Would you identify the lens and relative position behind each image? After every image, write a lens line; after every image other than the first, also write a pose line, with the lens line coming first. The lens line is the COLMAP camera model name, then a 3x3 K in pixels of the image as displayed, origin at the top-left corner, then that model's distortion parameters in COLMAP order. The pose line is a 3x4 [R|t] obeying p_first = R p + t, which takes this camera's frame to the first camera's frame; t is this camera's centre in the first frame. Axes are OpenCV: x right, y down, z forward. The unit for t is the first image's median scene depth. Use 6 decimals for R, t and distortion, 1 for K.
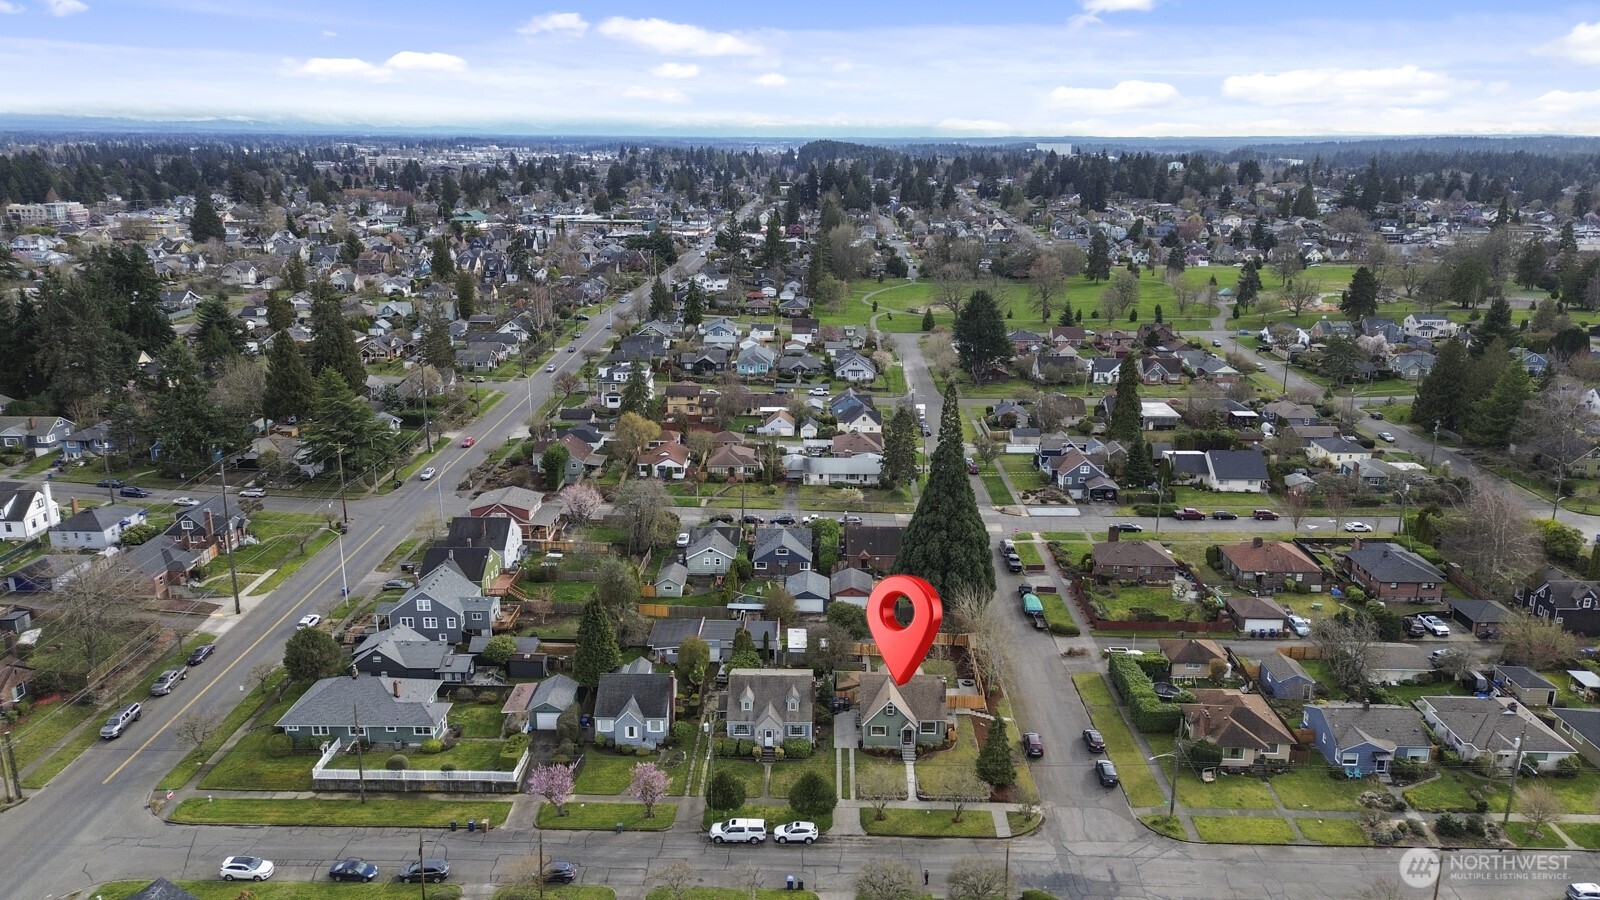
lens RADIAL K [[1116.1, 0, 798.9], [0, 1116.1, 451.1], [0, 0, 1]] dist [0.020206, -0.005517]
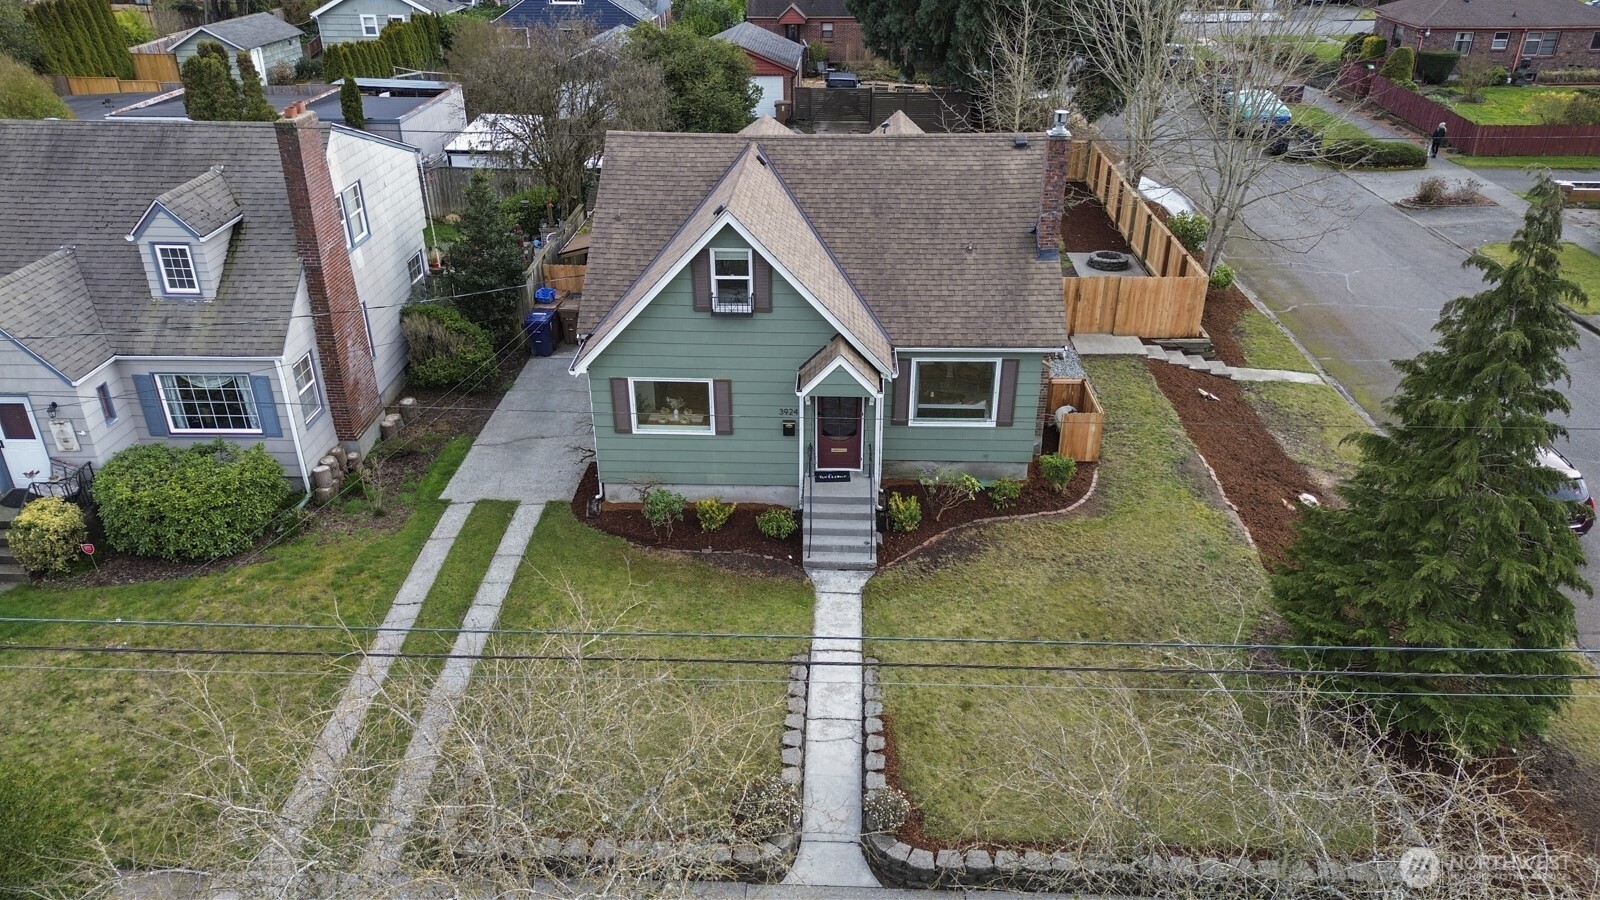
lens RADIAL K [[1116.1, 0, 804.8], [0, 1116.1, 448.0], [0, 0, 1]] dist [0.020206, -0.005517]
pose [[0.999899, -0.000486, -0.014194, 0.094657], [0.003458, 0.977659, 0.210167, 0.220315], [0.013775, -0.210195, 0.977562, 0.828994]]
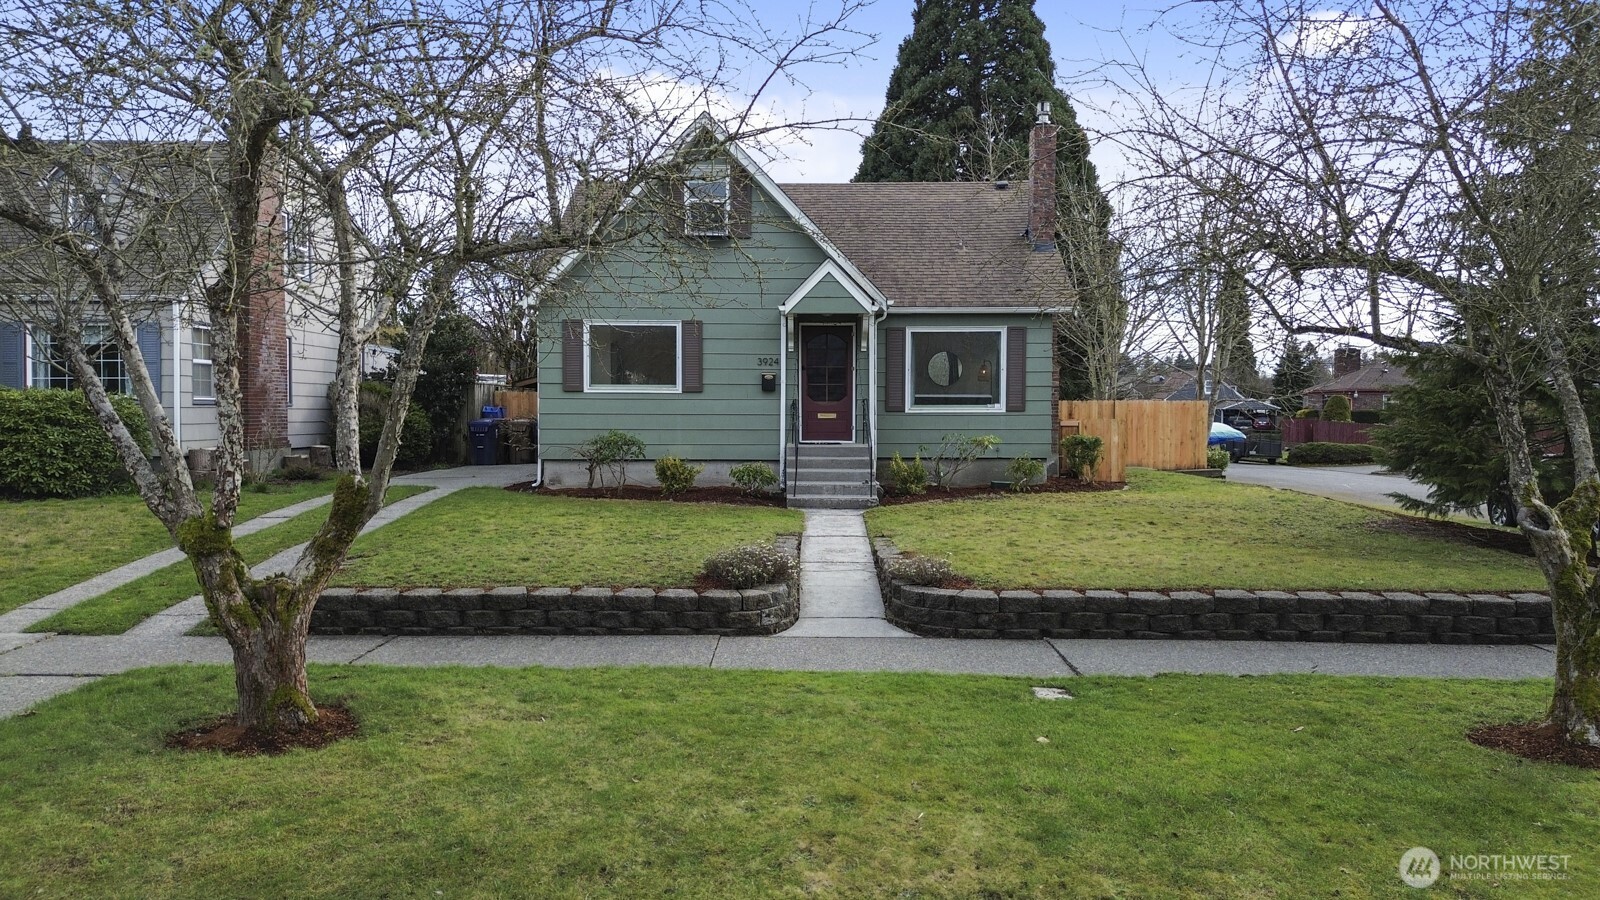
lens RADIAL K [[1116.1, 0, 797.5], [0, 1116.1, 503.8], [0, 0, 1]] dist [0.020206, -0.005517]
pose [[0.999724, -0.004006, 0.023148, 0.090180], [0.009667, 0.968206, -0.249969, 0.305835], [-0.021411, 0.250124, 0.967977, 0.858963]]
